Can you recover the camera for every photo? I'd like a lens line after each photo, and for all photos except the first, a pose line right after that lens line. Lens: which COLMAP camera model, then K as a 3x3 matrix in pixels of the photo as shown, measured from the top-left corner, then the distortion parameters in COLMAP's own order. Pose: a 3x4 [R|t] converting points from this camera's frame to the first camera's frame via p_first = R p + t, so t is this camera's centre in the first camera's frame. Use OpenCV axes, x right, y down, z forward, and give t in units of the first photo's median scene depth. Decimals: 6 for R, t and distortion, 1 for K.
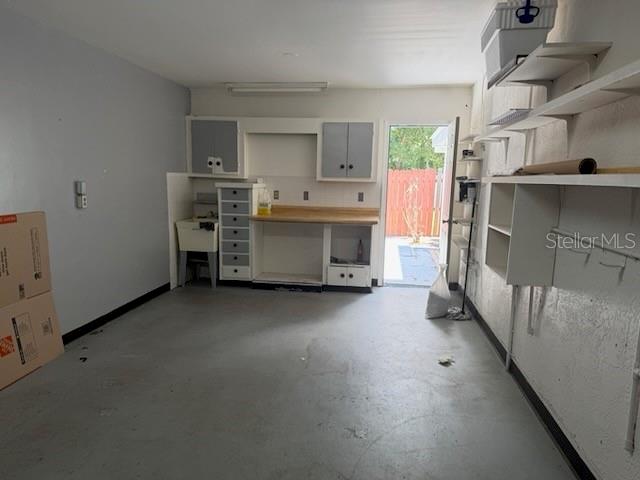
lens RADIAL K [[451.4, 0, 320.0], [0, 451.4, 241.3], [0, 0, 1]] dist [0.053895, -0.065698]
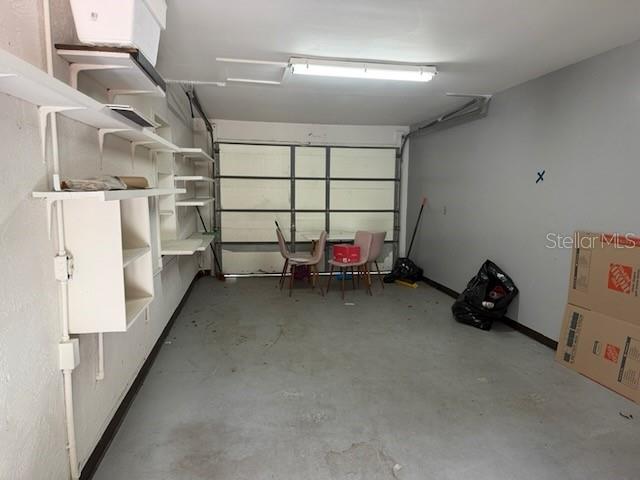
lens RADIAL K [[451.4, 0, 320.1], [0, 451.4, 241.4], [0, 0, 1]] dist [0.053895, -0.065698]
pose [[-0.951980, 0.005459, -0.306112, 0.315040], [-0.073419, 0.966596, 0.245564, -0.246764], [0.297227, 0.256246, -0.919779, 1.698977]]
